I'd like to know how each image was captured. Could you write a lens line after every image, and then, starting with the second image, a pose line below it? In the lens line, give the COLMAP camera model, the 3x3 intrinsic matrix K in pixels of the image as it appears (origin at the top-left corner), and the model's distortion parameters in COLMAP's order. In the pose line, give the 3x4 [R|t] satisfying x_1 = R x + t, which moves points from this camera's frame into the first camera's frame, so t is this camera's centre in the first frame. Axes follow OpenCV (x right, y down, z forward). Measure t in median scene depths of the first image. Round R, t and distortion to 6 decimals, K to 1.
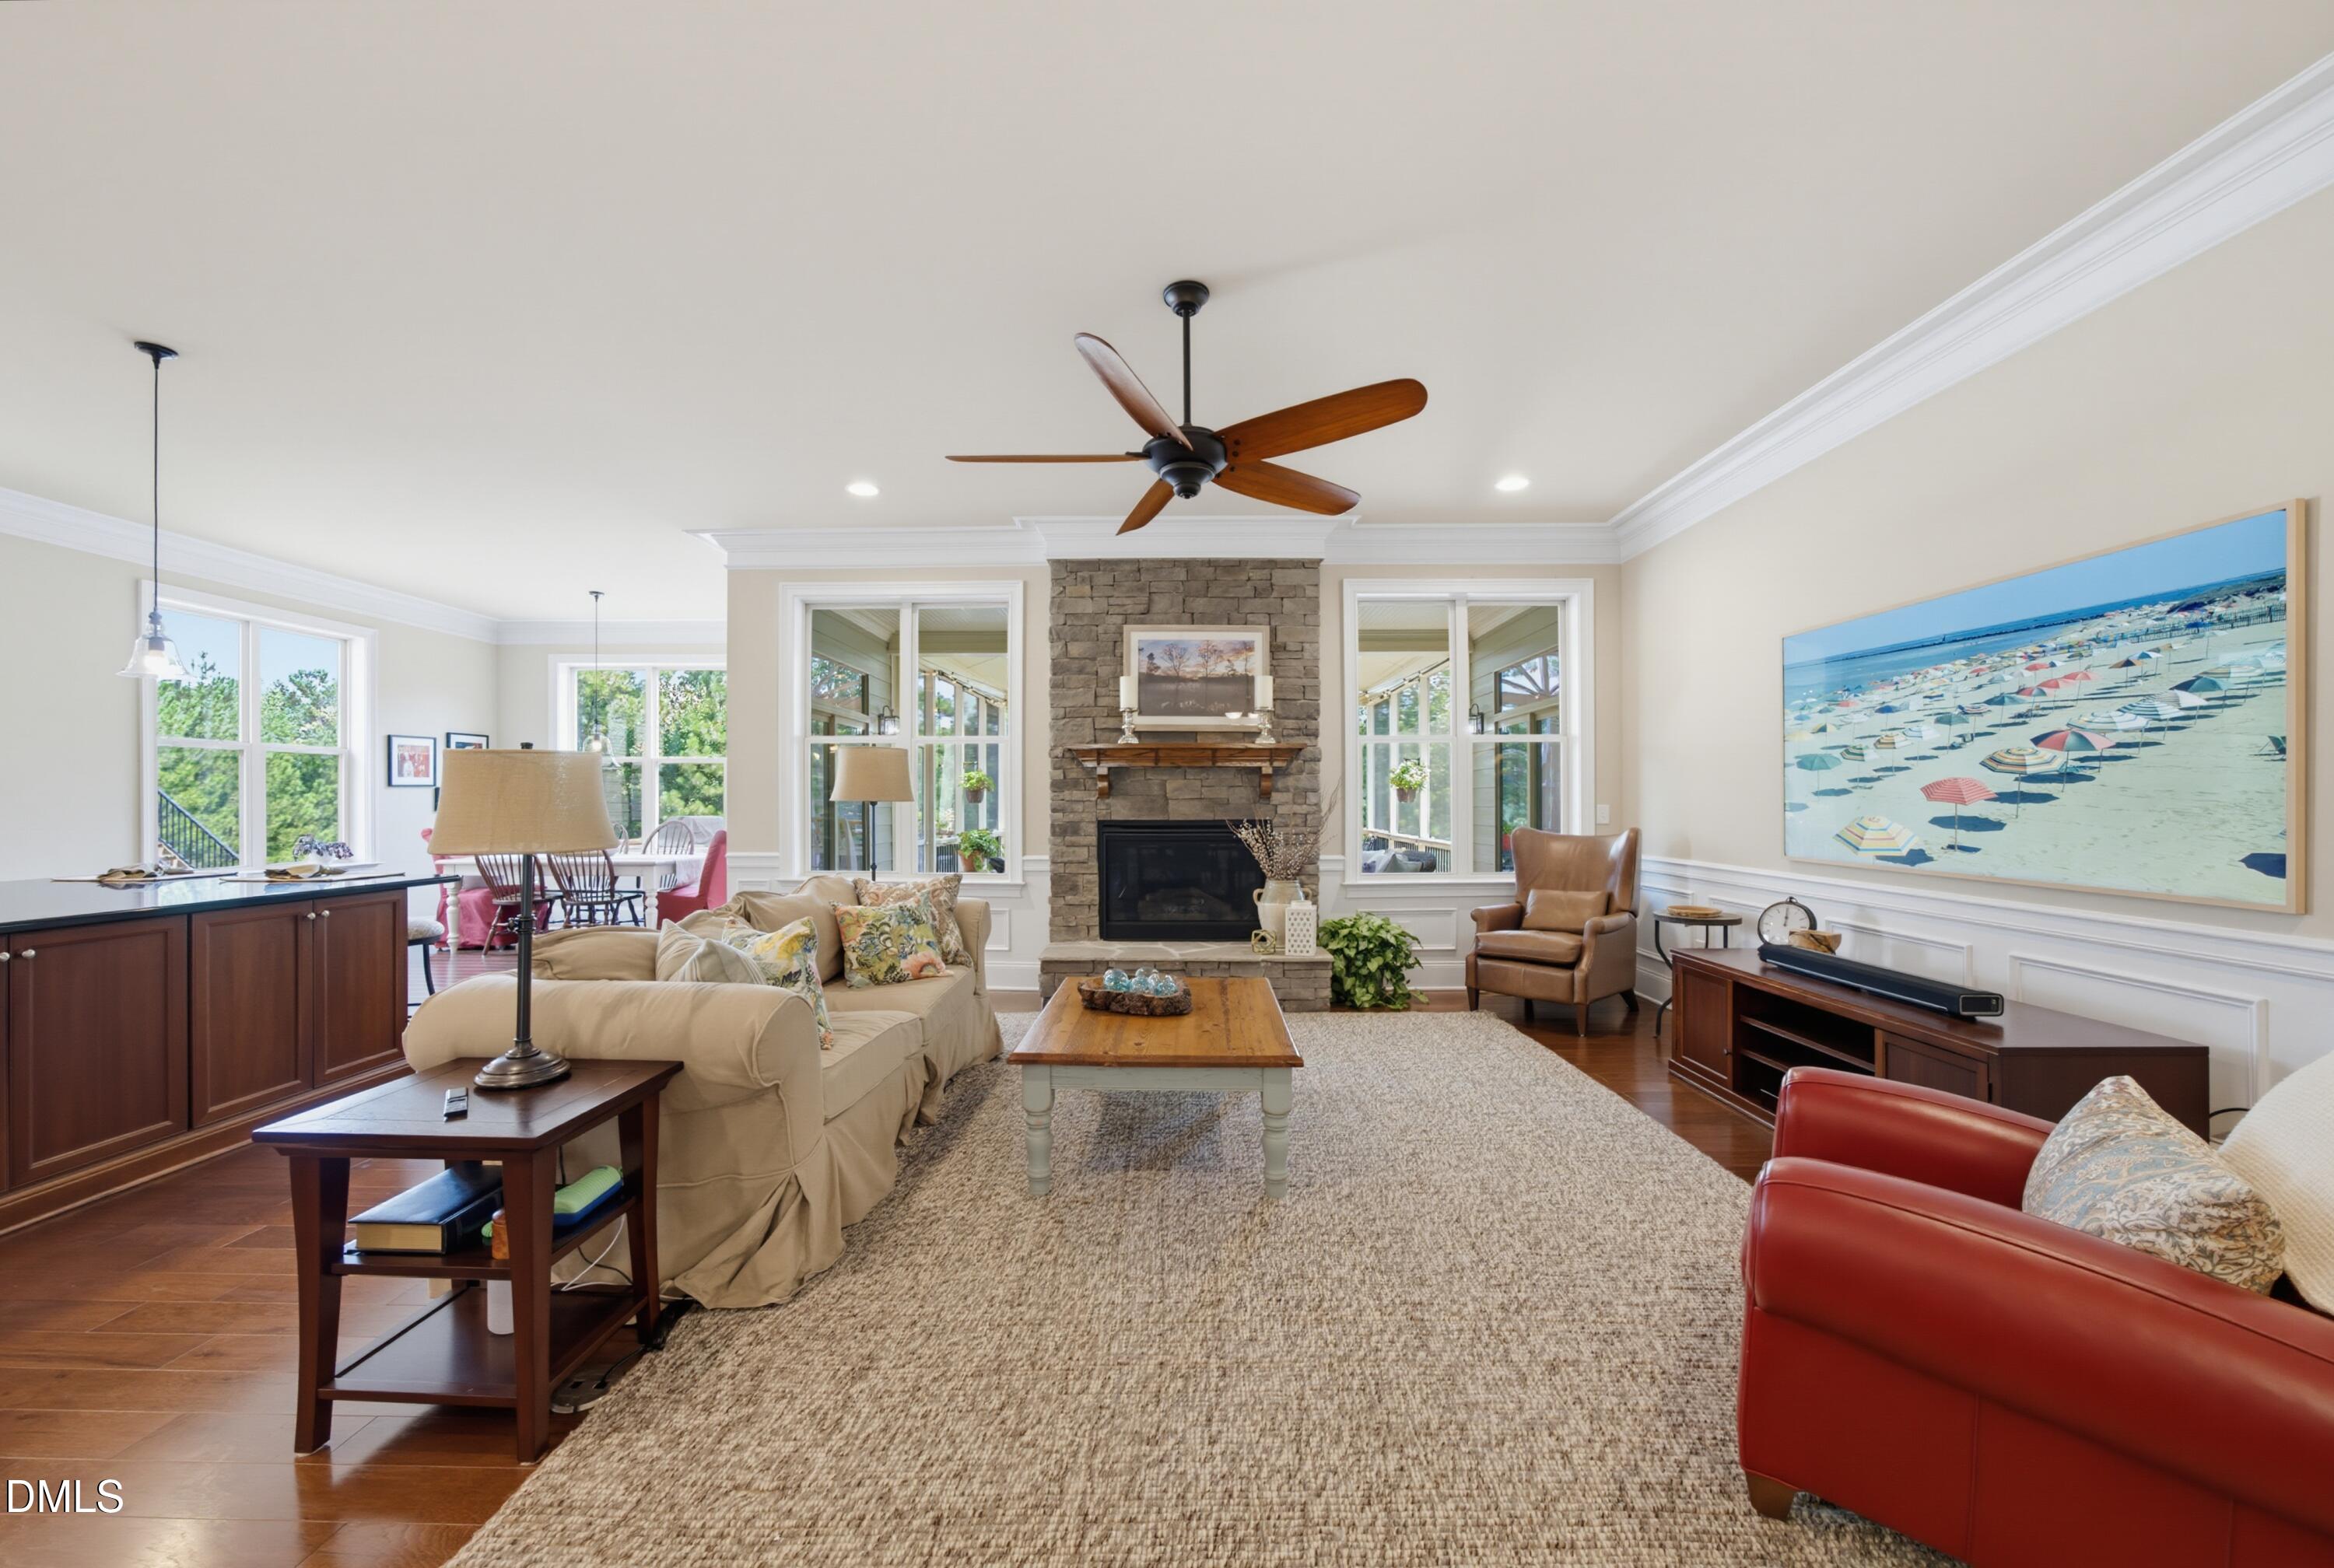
lens RADIAL K [[869.0, 0, 1145.6], [0, 869.0, 796.5], [0, 0, 1]] dist [-0.032710, 0.007806]
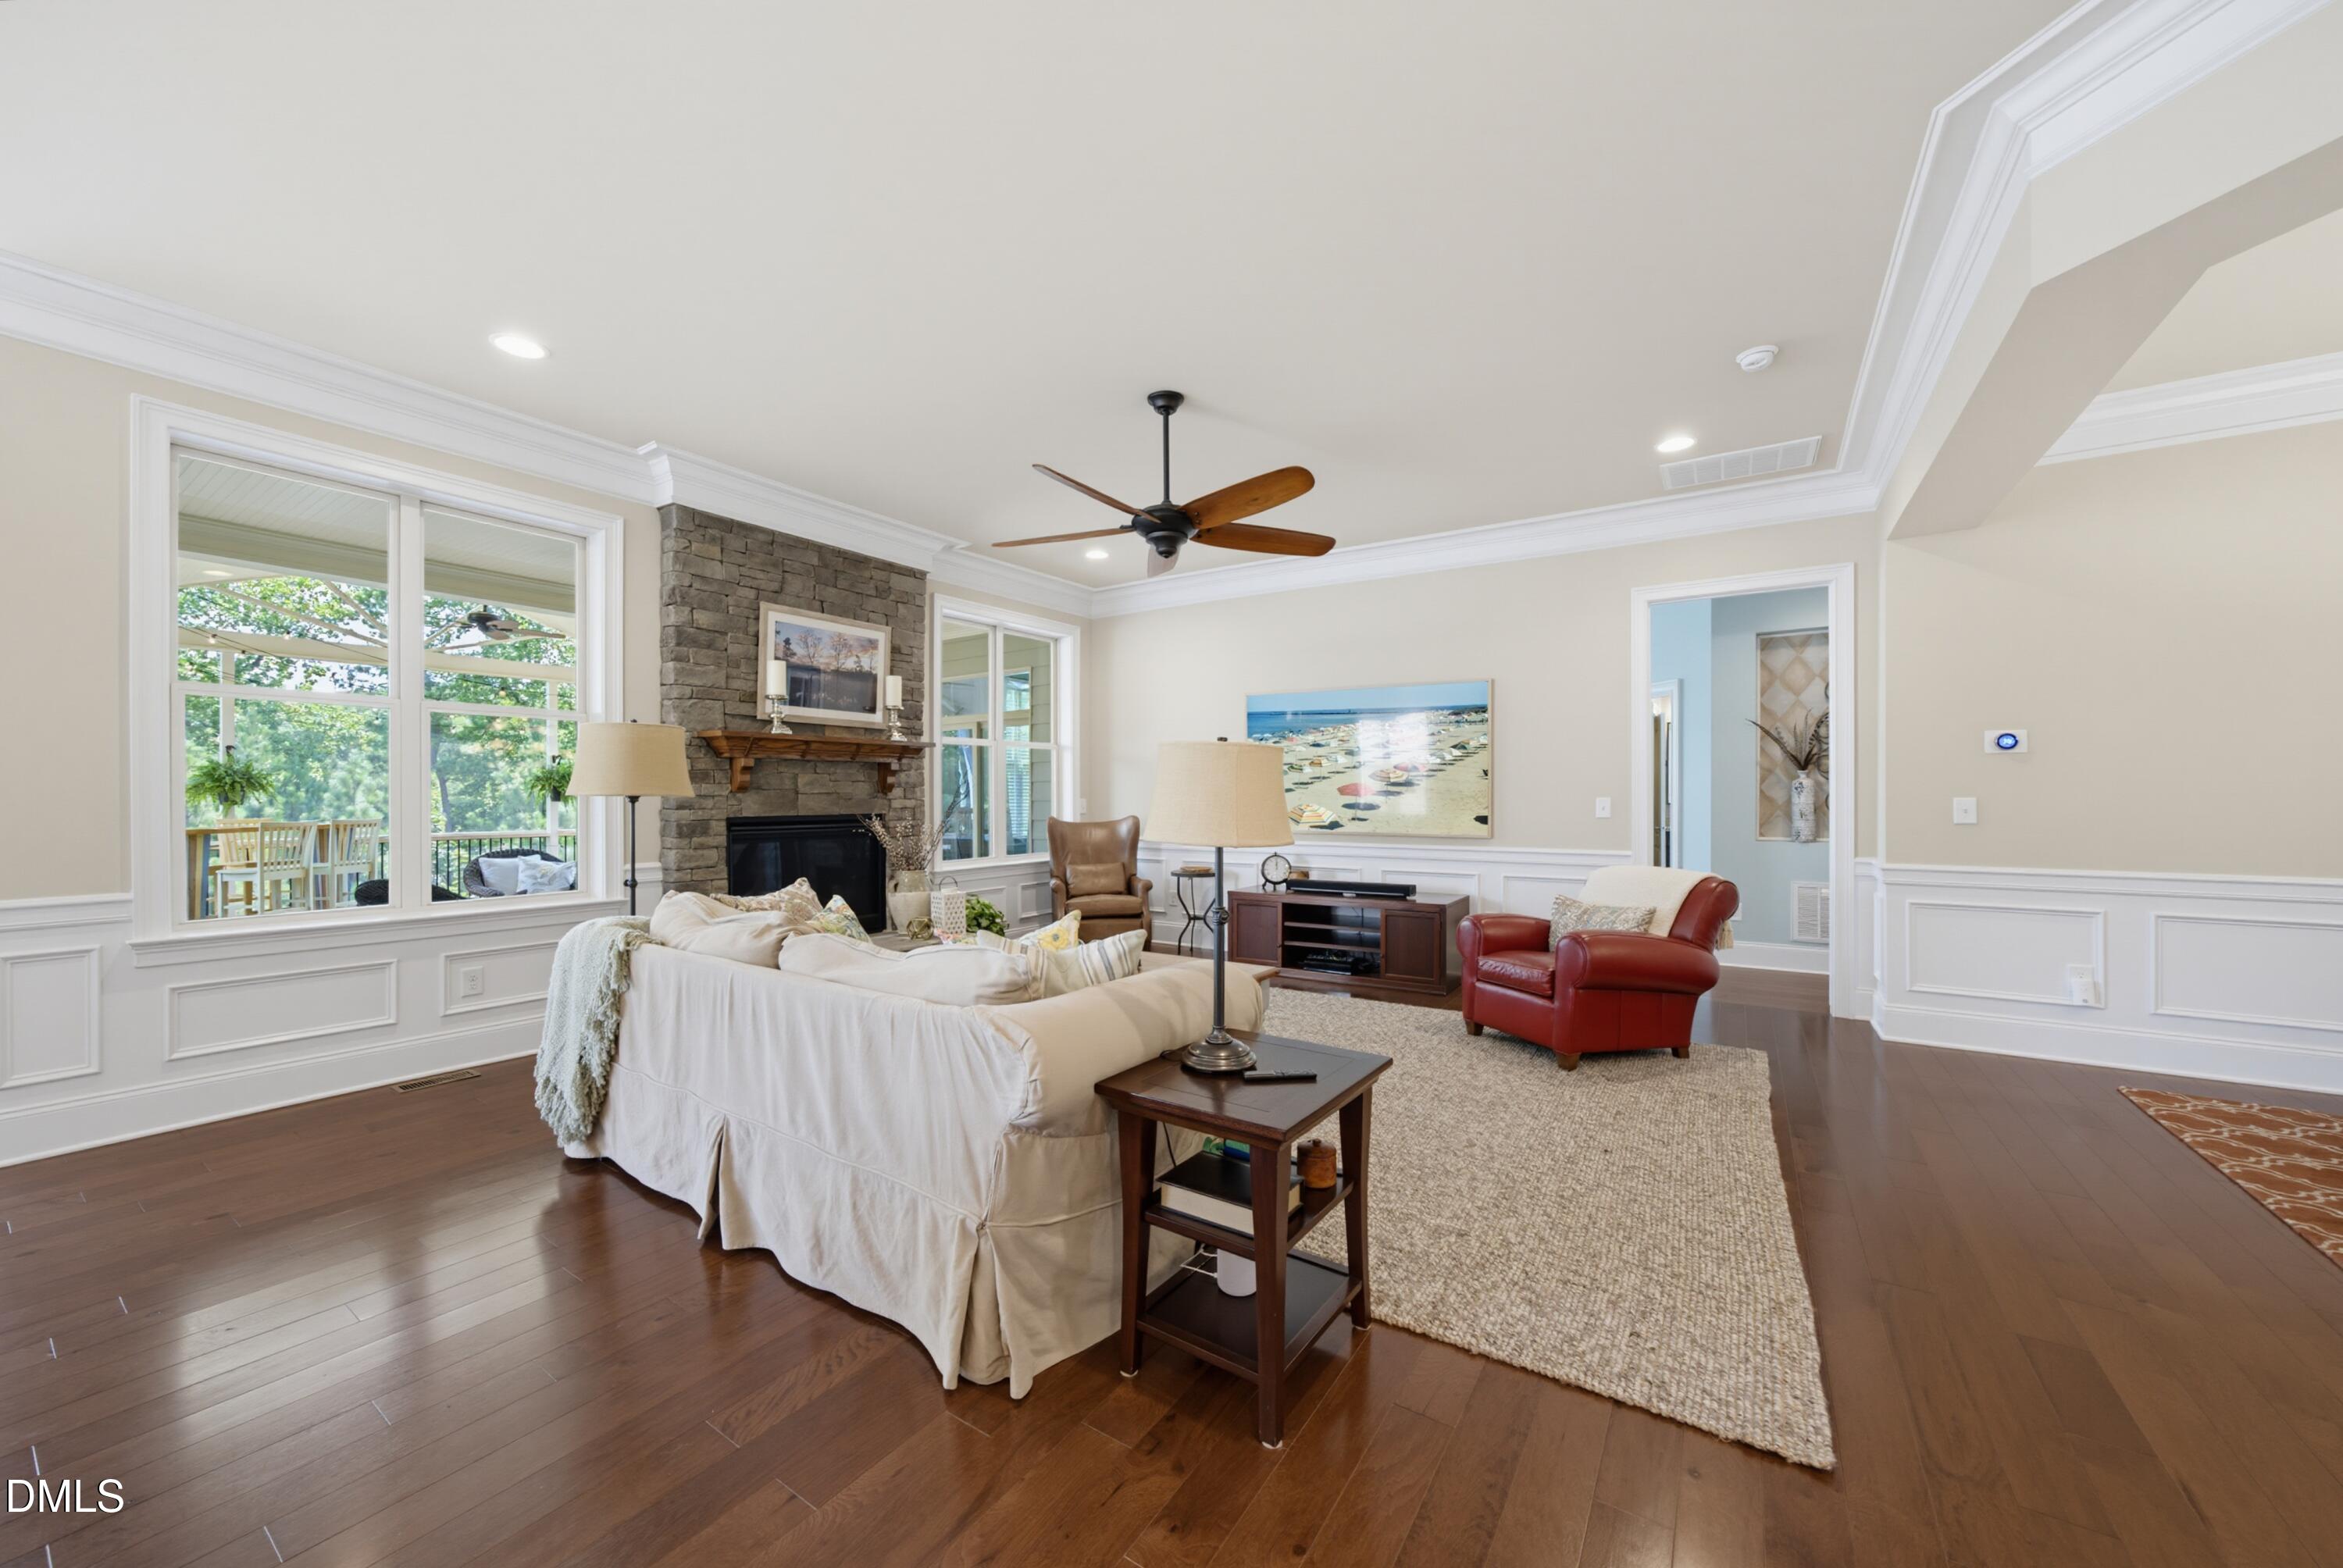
lens RADIAL K [[872.5, 0, 1150.0], [0, 872.5, 796.6], [0, 0, 1]] dist [-0.032710, 0.007806]
pose [[0.559399, -0.002768, 0.828894, -0.546916], [-0.004392, 0.999970, 0.006304, -0.001493], [-0.828887, -0.007167, 0.559371, 0.156656]]
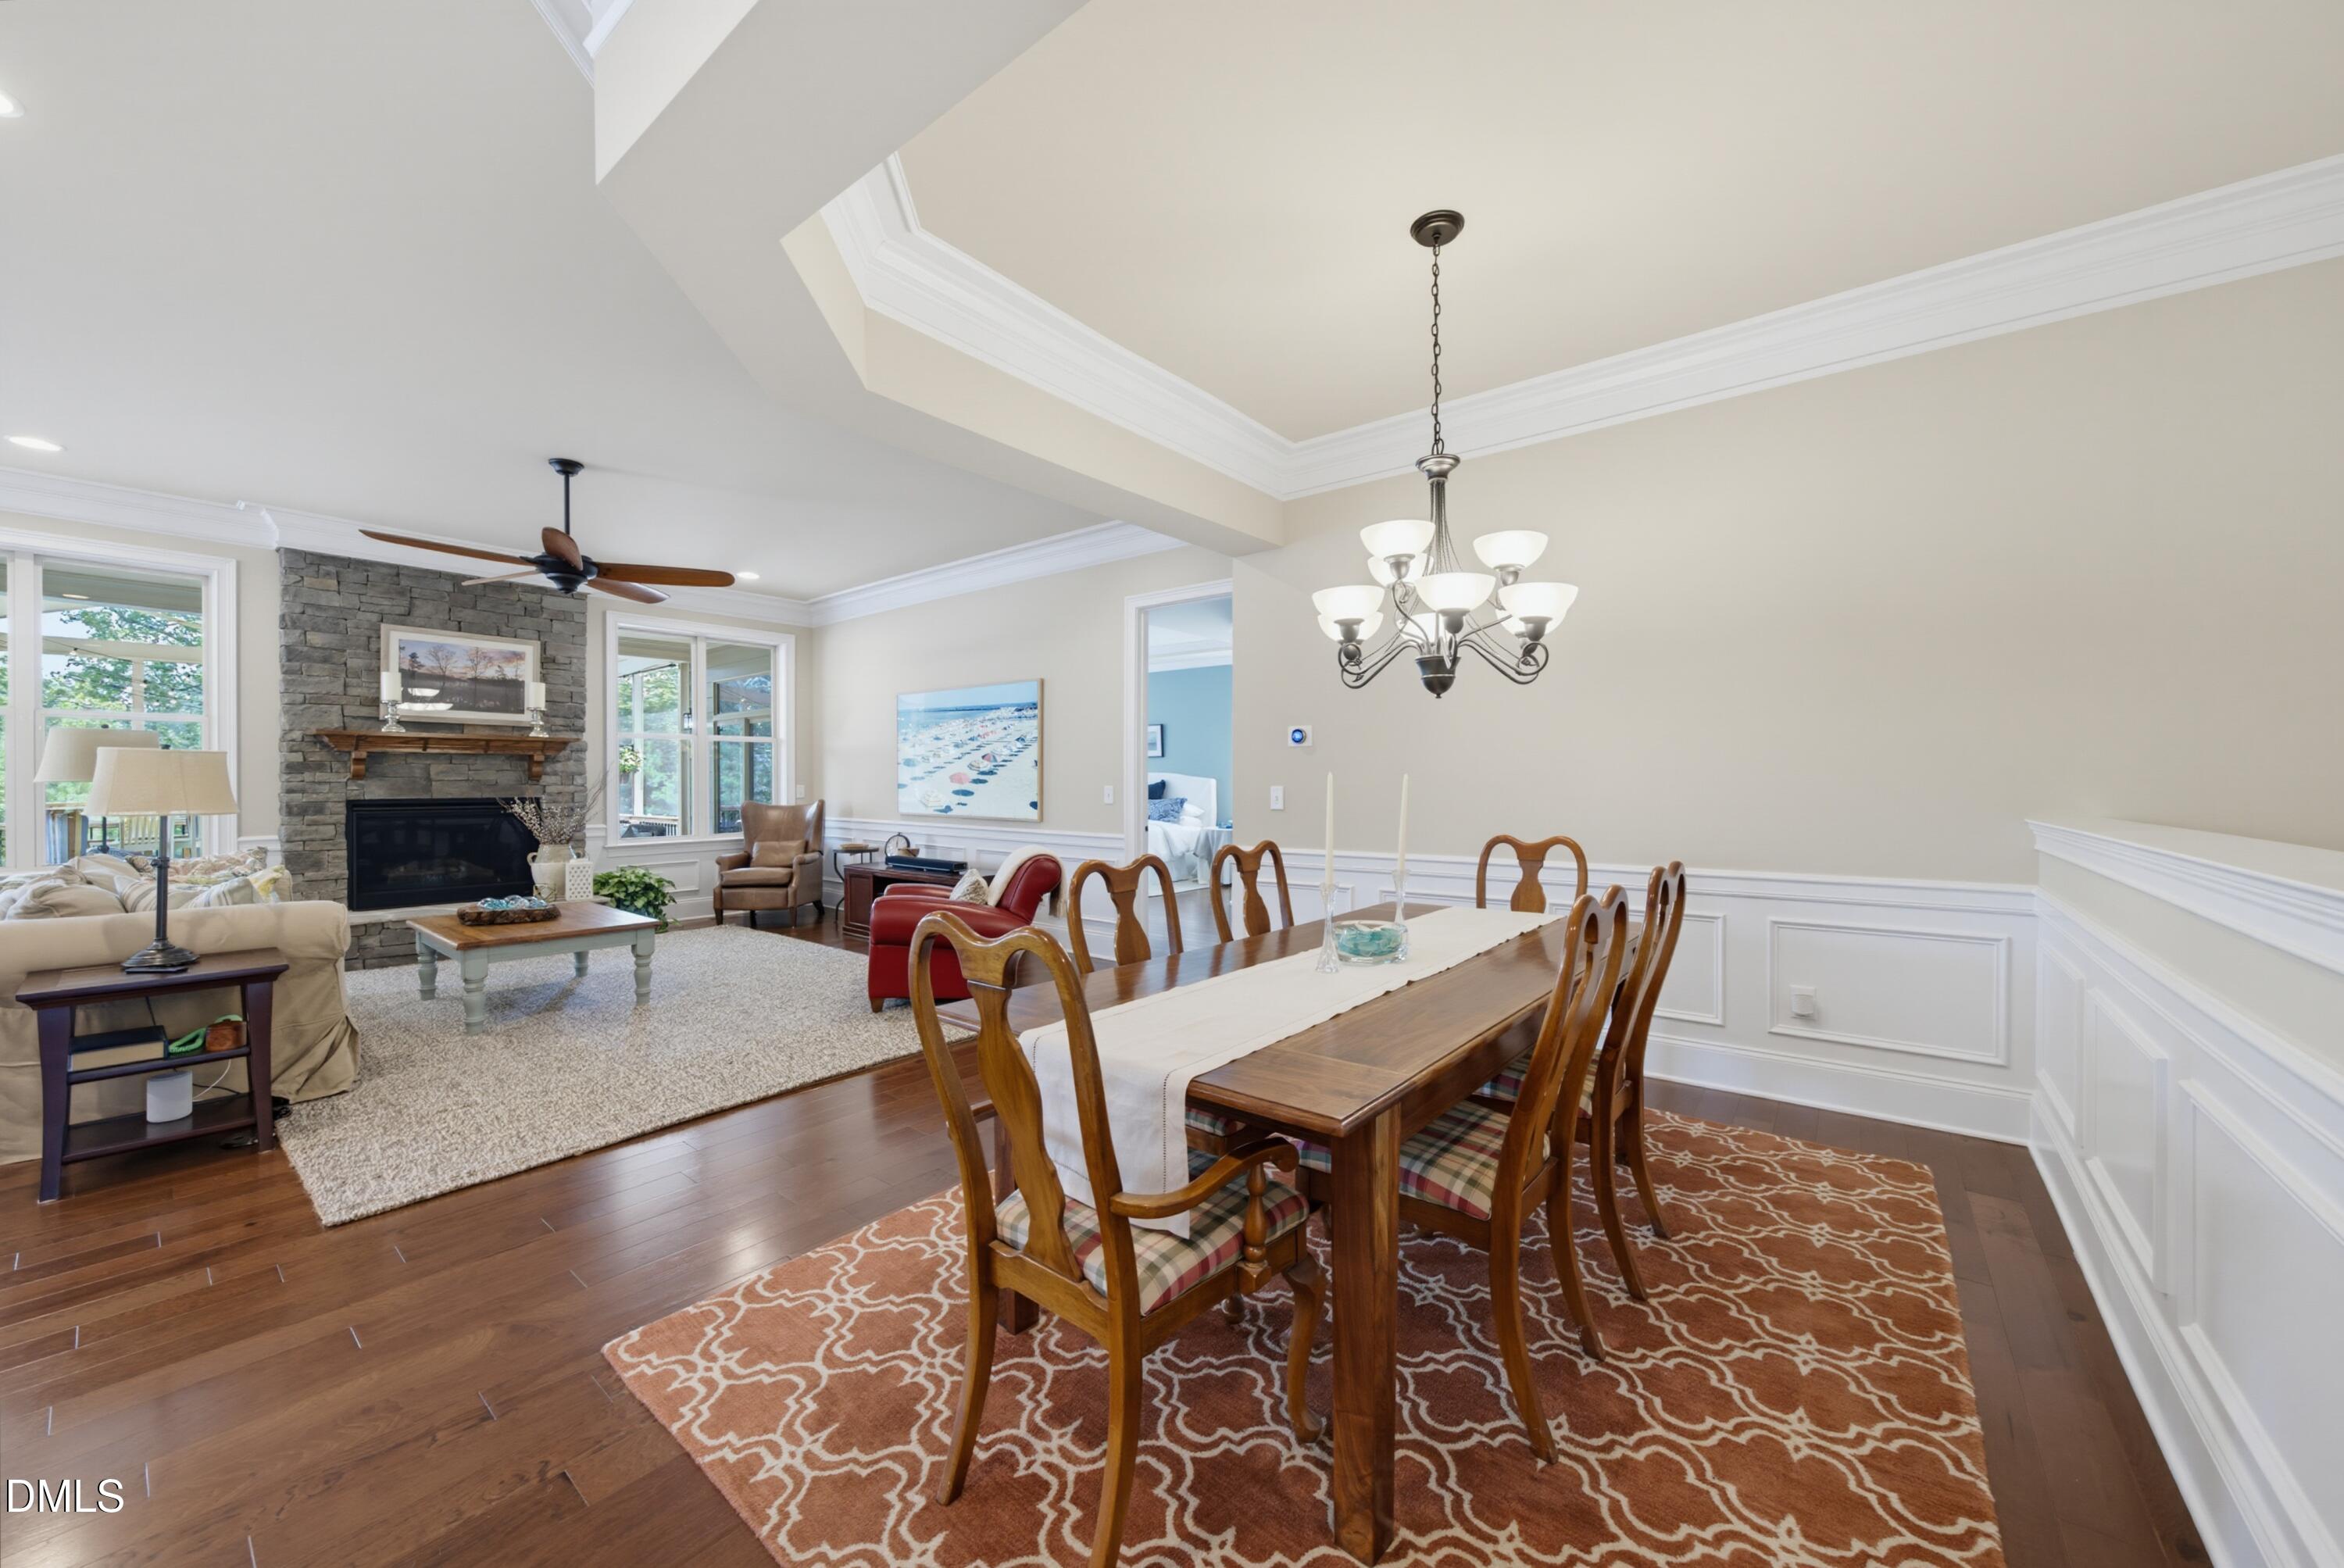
lens RADIAL K [[874.4, 0, 1200.5], [0, 874.4, 784.2], [0, 0, 1]] dist [-0.001440, -0.000115]
pose [[0.611814, -0.000836, 0.791001, -0.267635], [-0.005073, 0.999975, 0.004981, -0.003144], [-0.790985, -0.007060, 0.611794, -0.513891]]
